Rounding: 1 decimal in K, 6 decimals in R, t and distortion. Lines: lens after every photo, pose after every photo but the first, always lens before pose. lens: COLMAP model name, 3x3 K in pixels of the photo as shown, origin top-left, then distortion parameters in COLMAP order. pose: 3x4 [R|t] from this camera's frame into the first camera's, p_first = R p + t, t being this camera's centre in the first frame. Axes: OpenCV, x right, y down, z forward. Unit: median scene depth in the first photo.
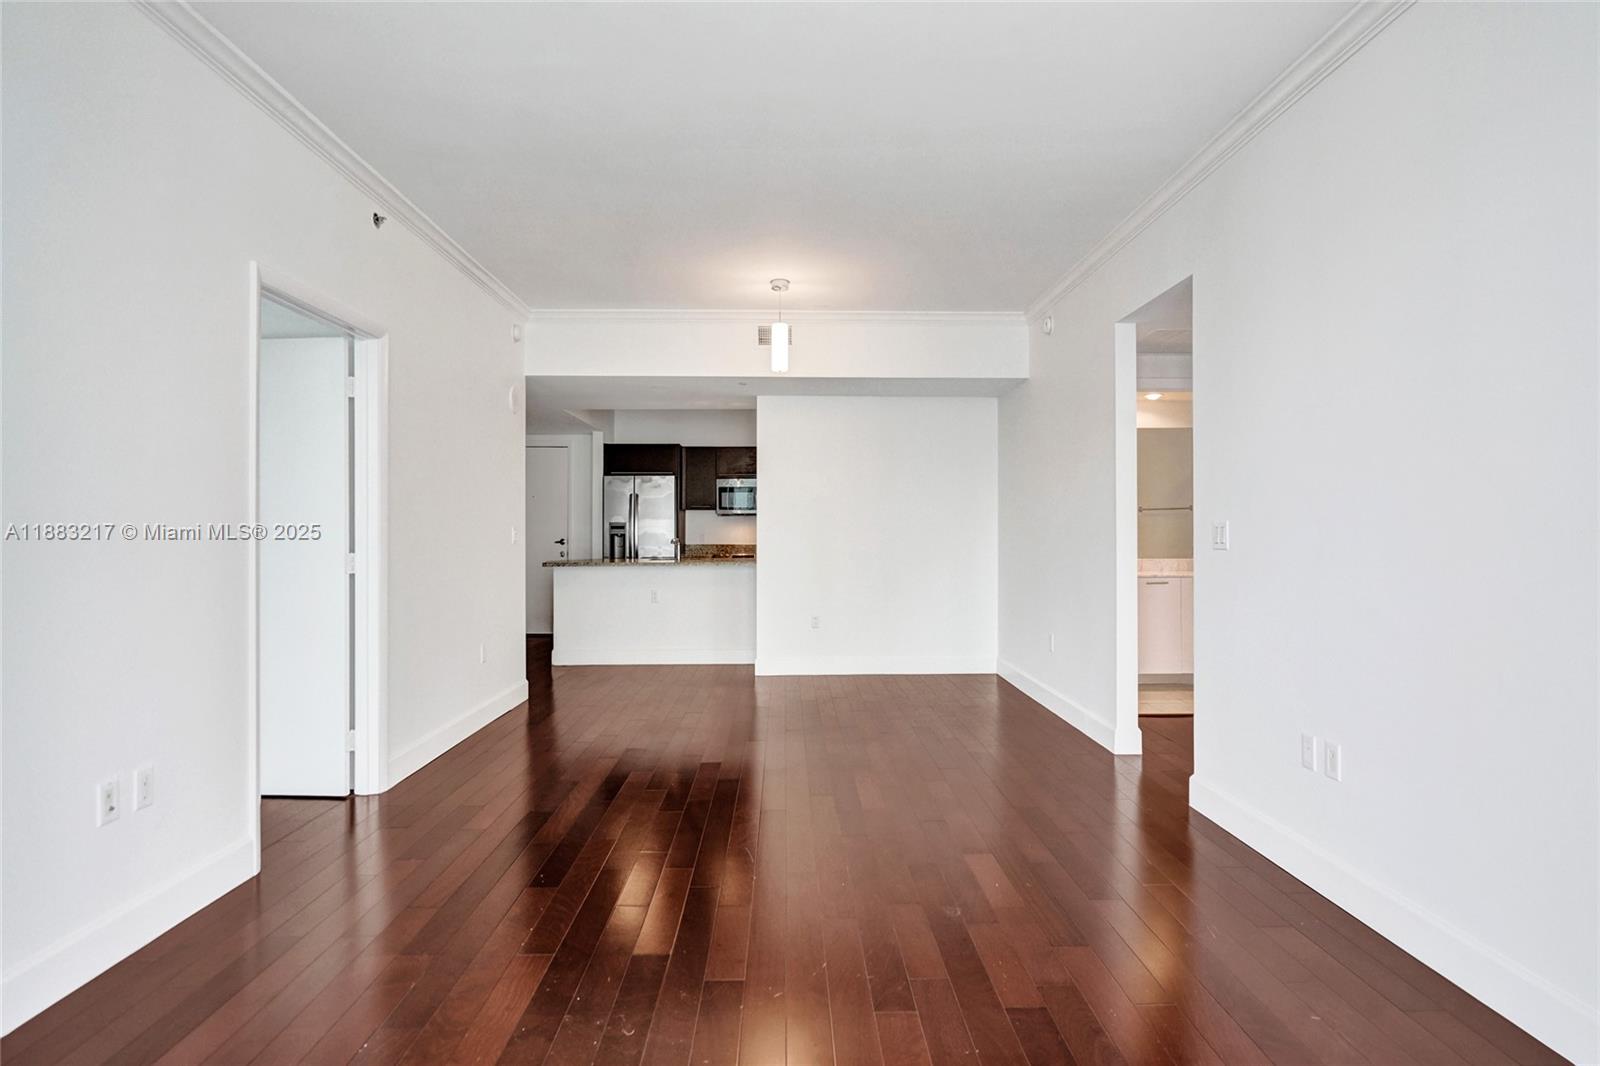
lens RADIAL K [[747.0, 0, 759.0], [0, 747.0, 535.5], [0, 0, 1]] dist [-0.024170, 0.002308]
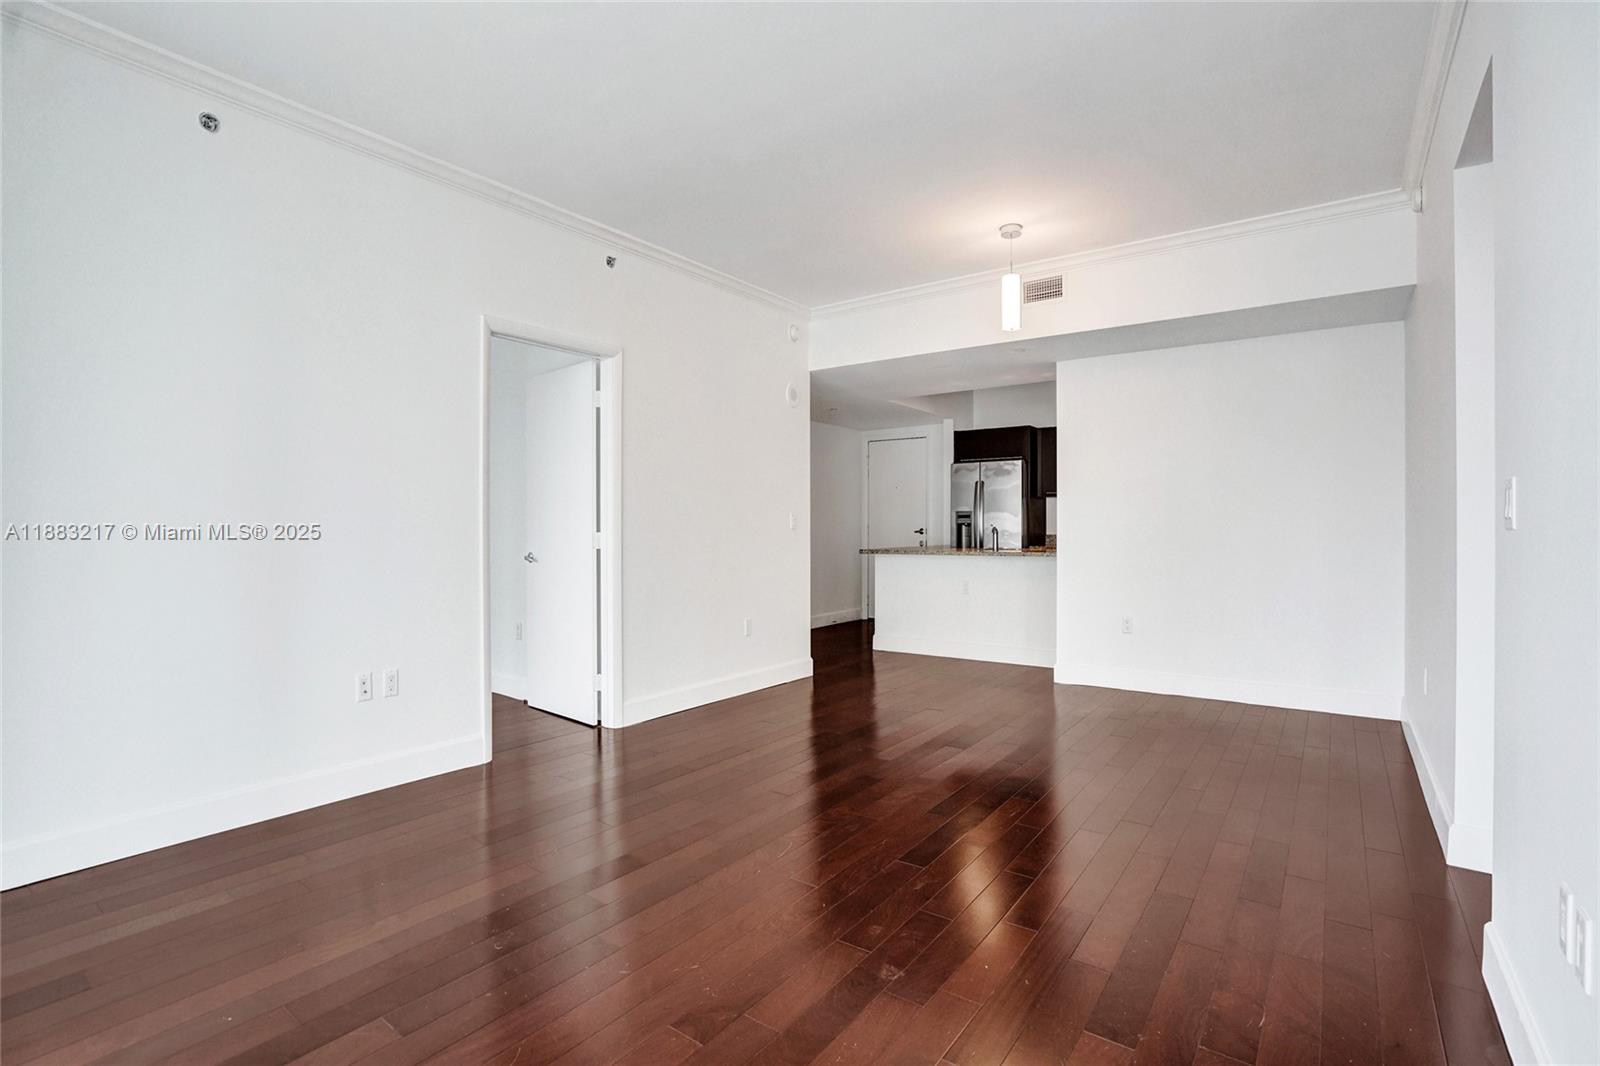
lens RADIAL K [[747.0, 0, 797.8], [0, 747.0, 535.7], [0, 0, 1]] dist [-0.024170, 0.002308]
pose [[0.789918, 0.007626, -0.613165, 0.290532], [-0.005420, 0.999970, 0.005454, 0.012829], [0.613188, -0.000985, 0.789936, 0.125716]]
